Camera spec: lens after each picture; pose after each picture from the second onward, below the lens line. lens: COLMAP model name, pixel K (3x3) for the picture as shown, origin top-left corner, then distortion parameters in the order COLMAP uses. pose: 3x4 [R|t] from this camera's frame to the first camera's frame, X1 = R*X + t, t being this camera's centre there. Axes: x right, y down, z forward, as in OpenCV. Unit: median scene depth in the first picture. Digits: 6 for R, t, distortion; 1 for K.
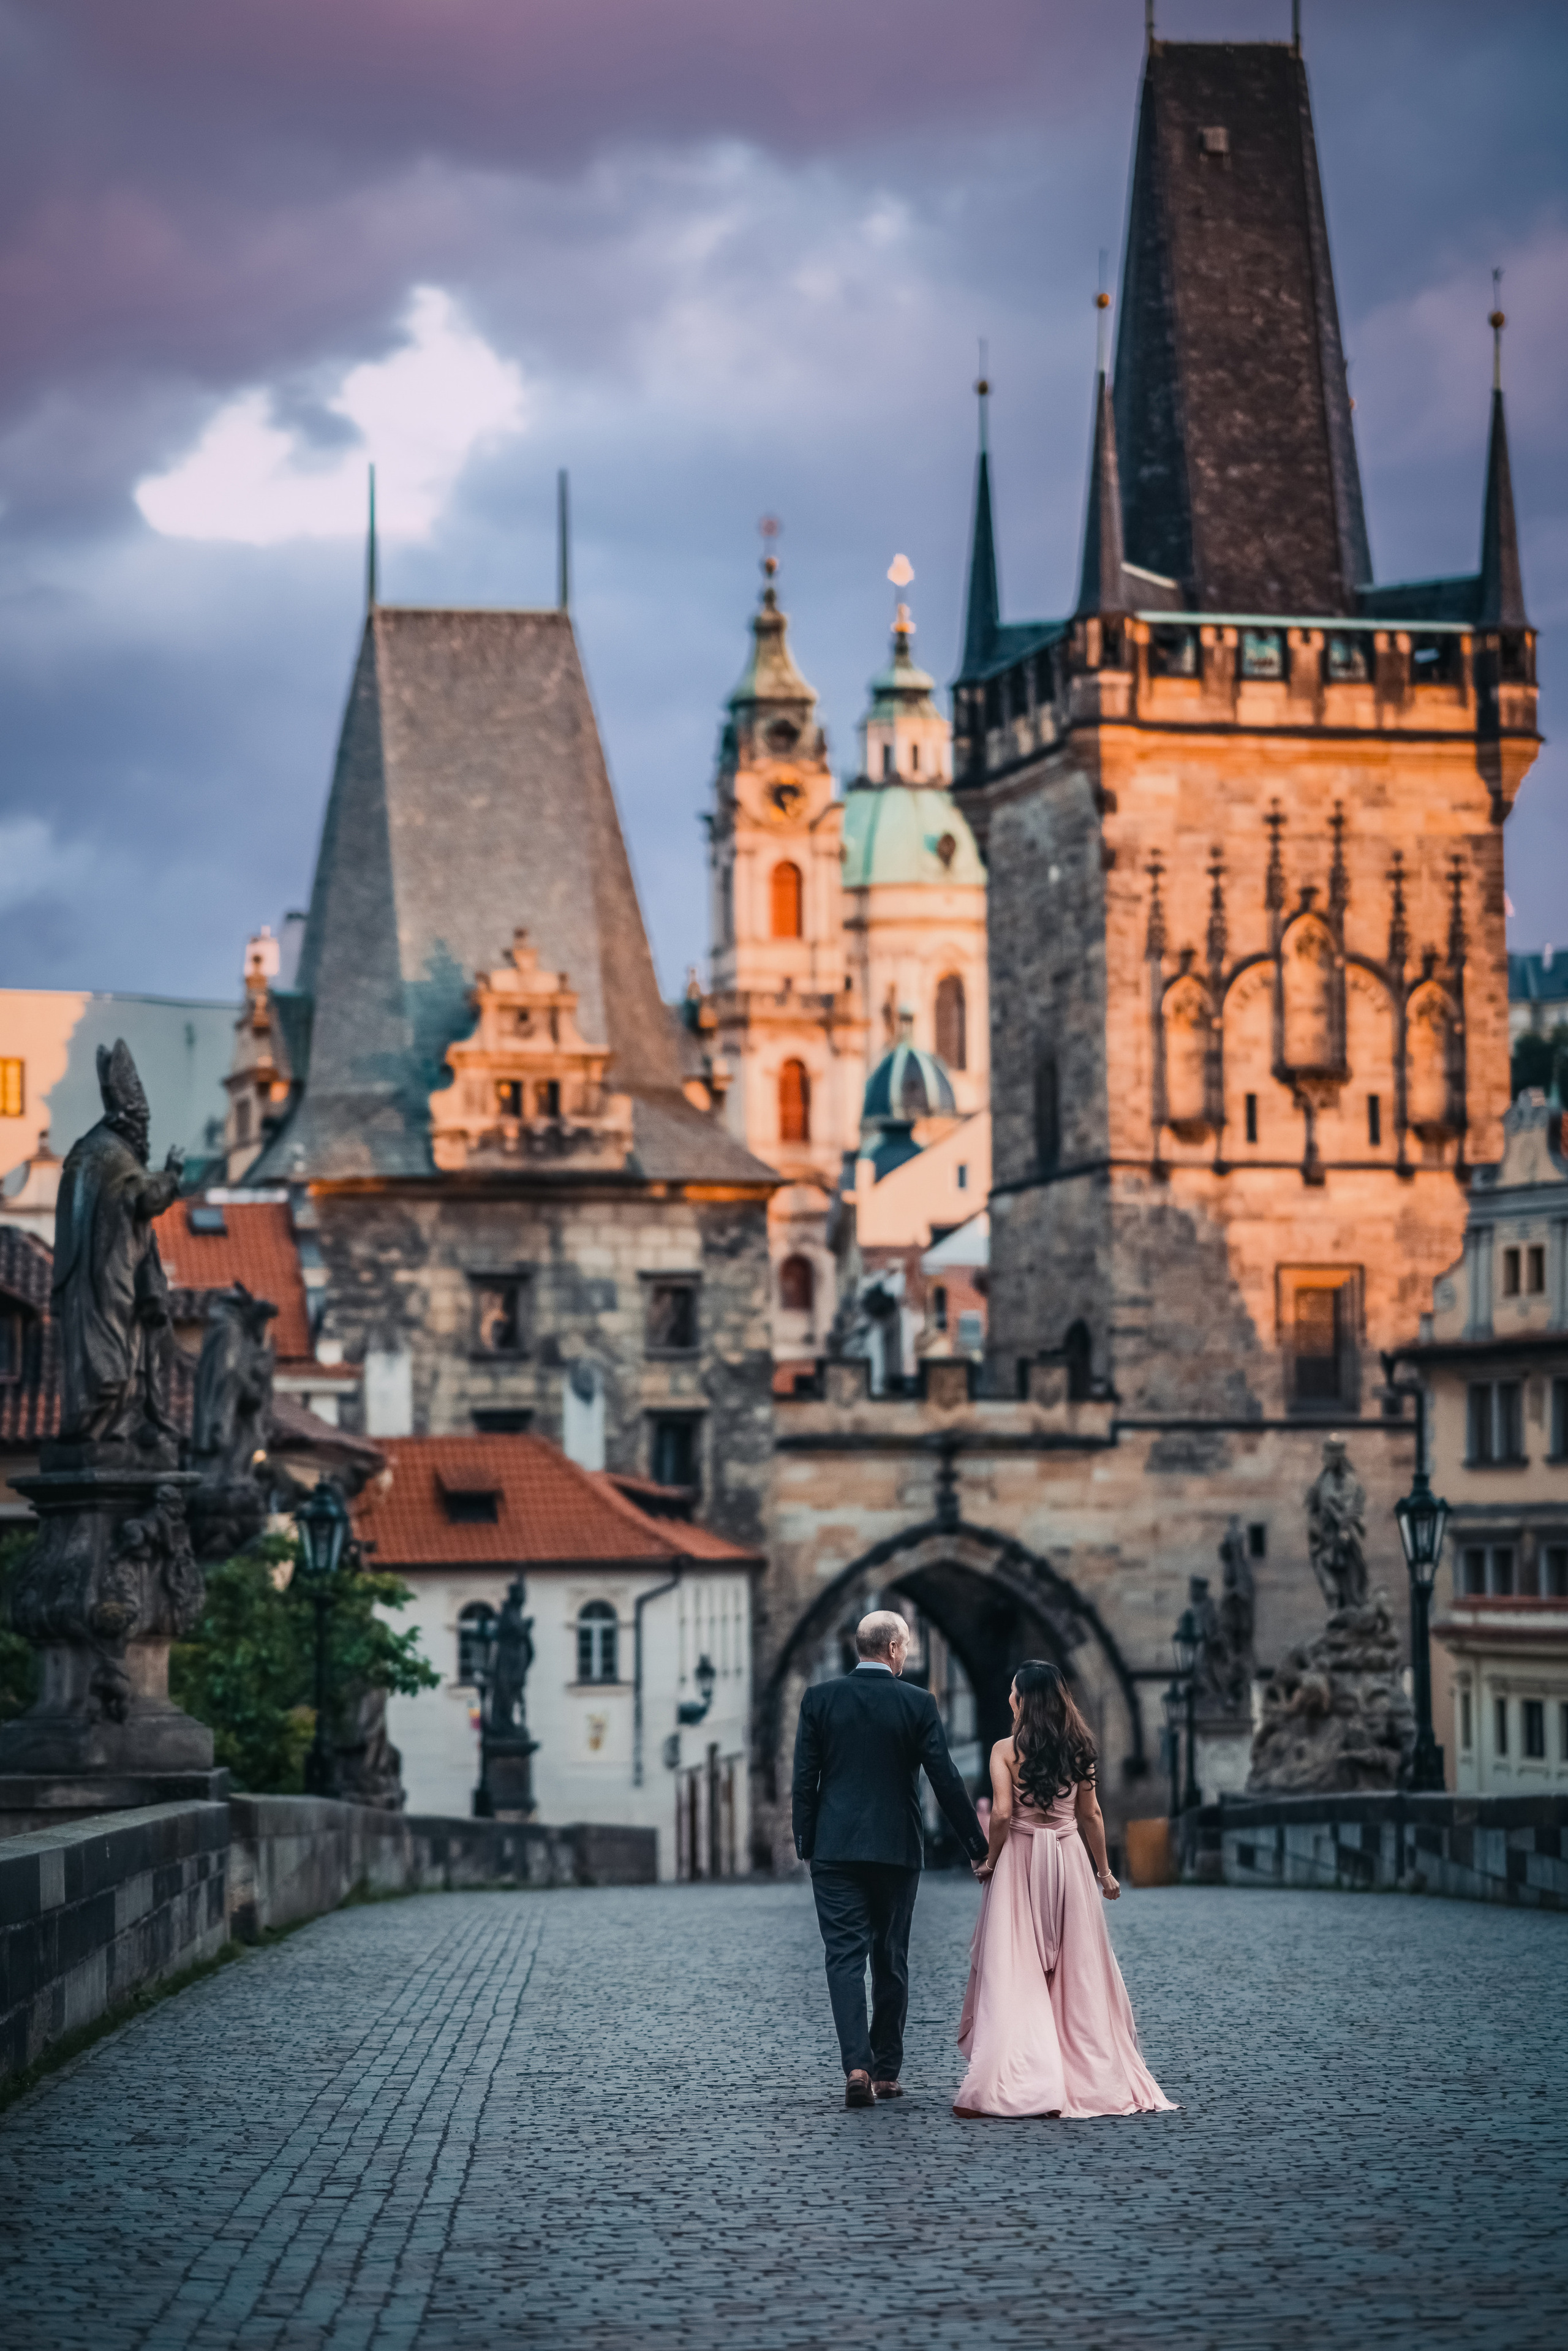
lens RADIAL K [[5956.7, 0, 785.1], [0, 5956.7, 1212.0], [0, 0, 1]] dist [0.178863, 0.076565]
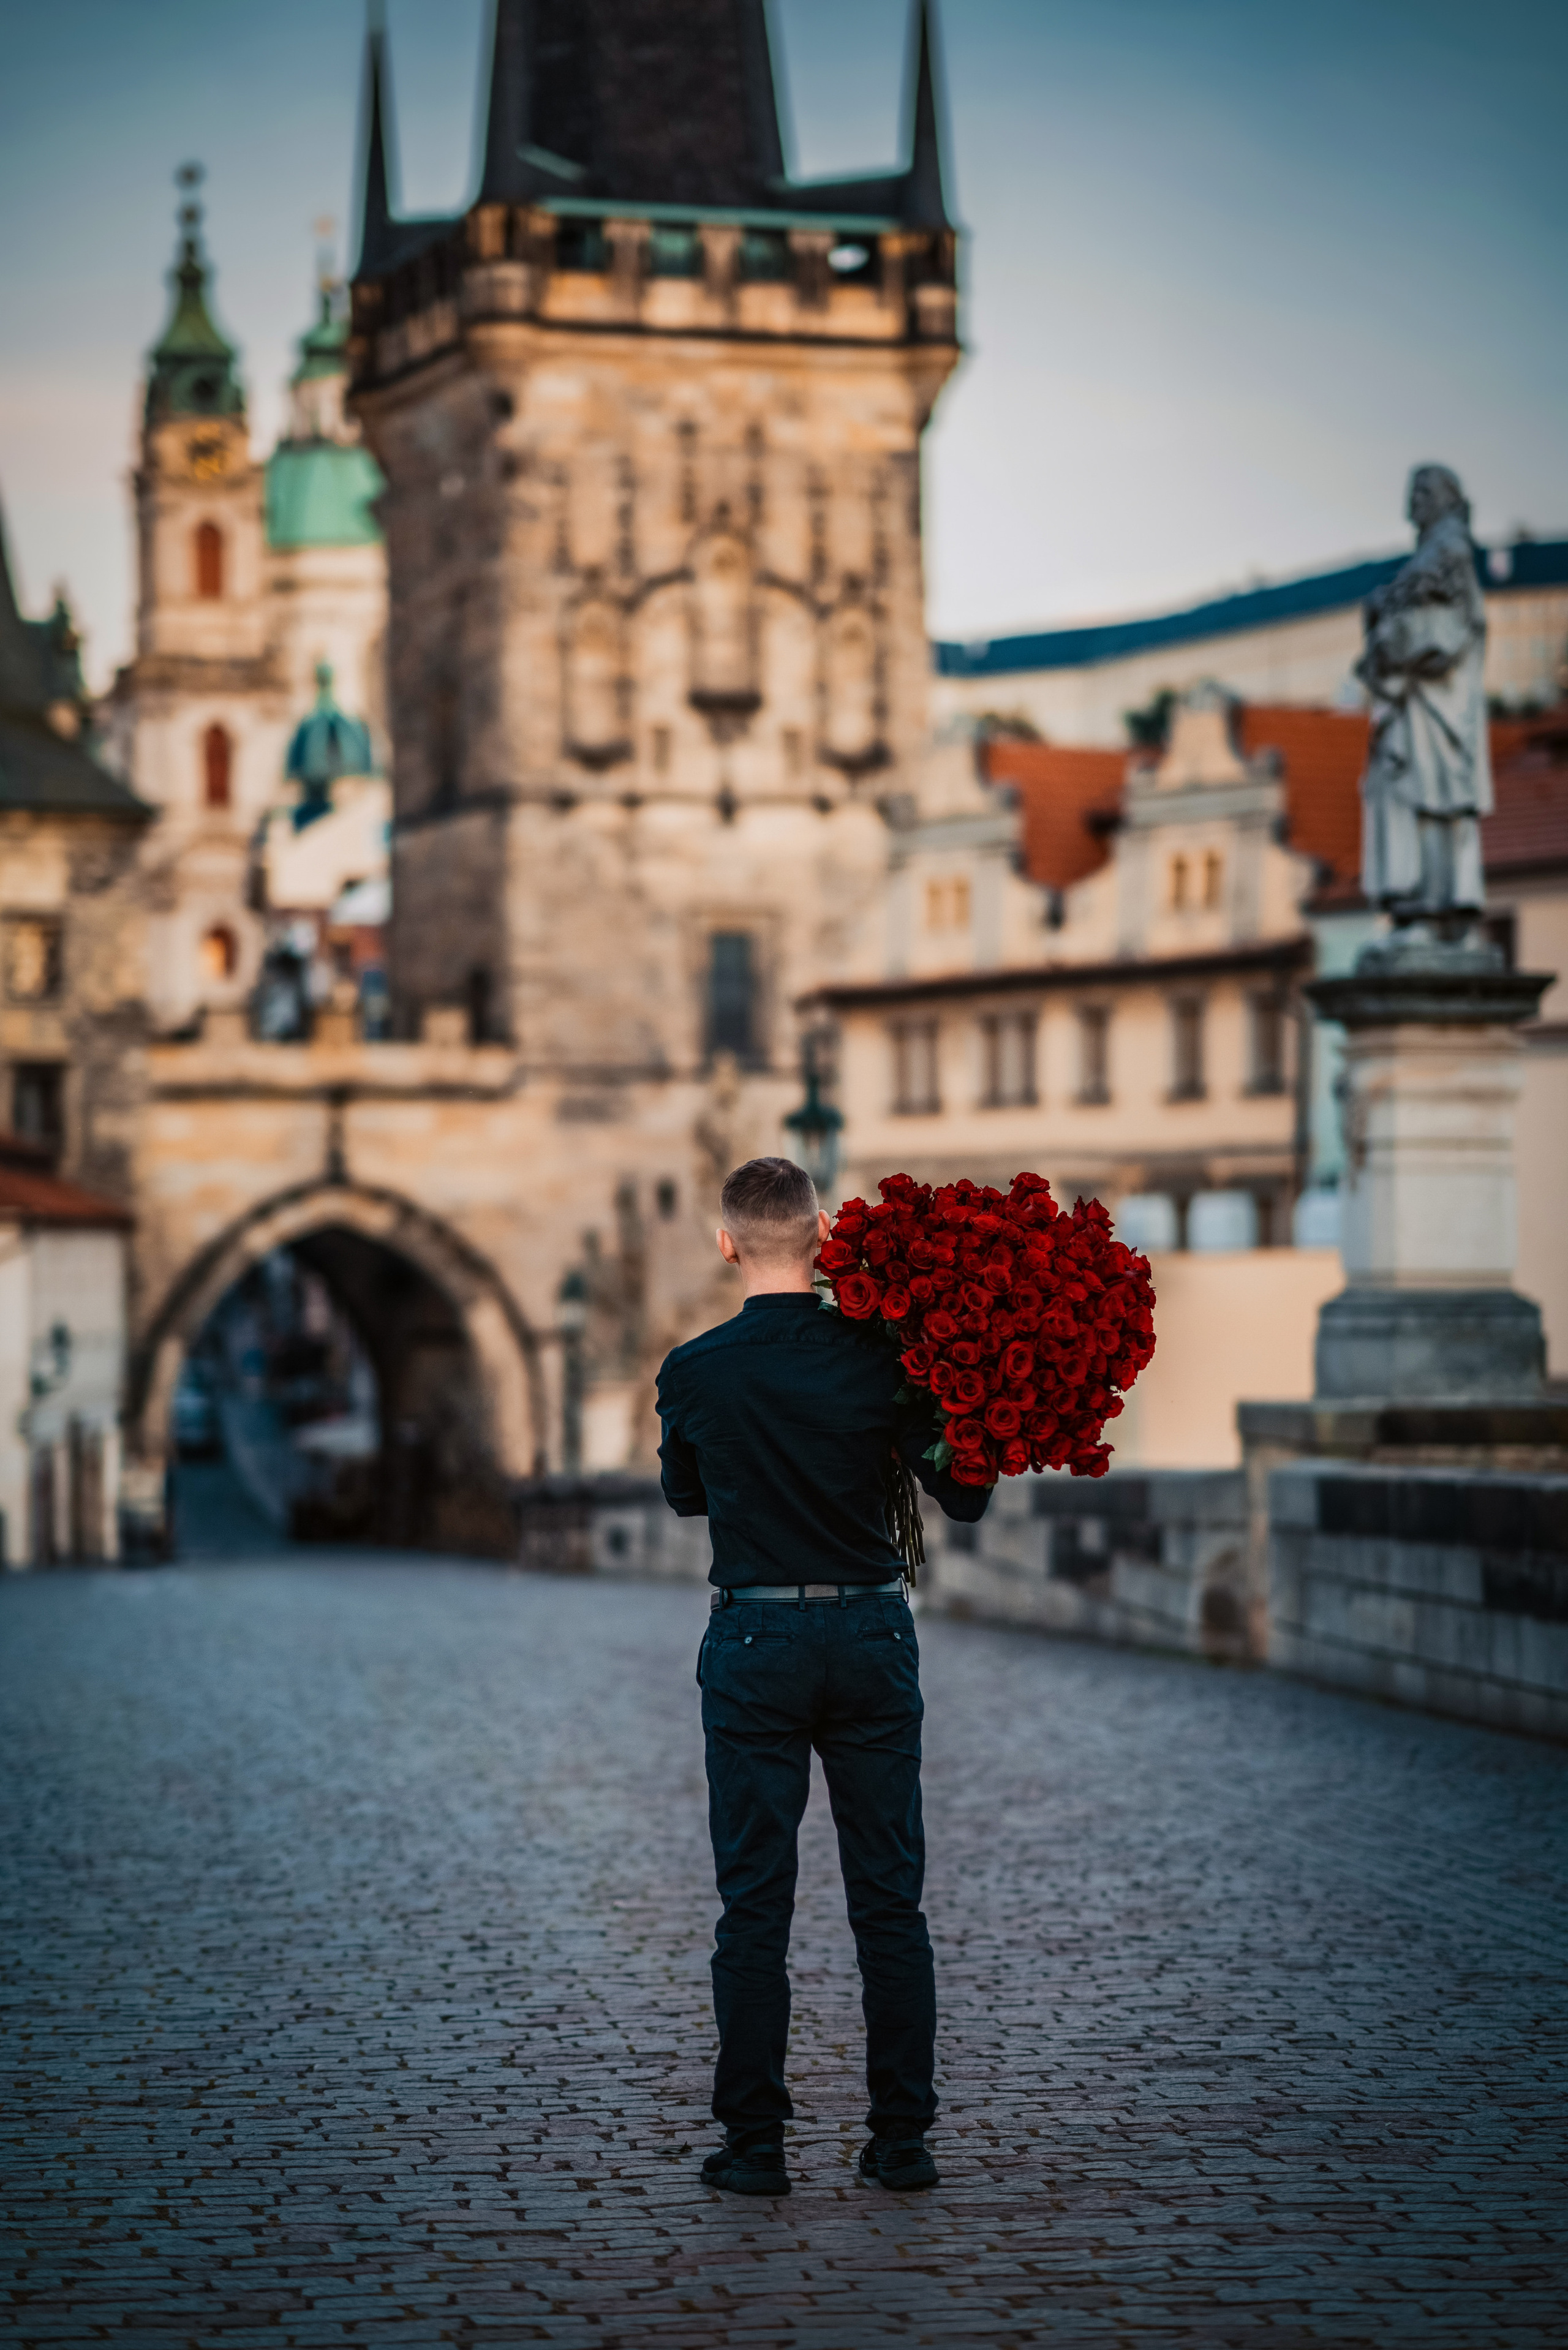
lens RADIAL K [[5522.8, 0, 823.2], [0, 5522.8, 1174.6], [0, 0, 1]] dist [0.181265, 0.042914]
pose [[0.995091, -0.000979, 0.098958, 0.017396], [-0.003563, 0.998948, 0.045711, 0.011495], [-0.098899, -0.045839, 0.994041, 0.129771]]
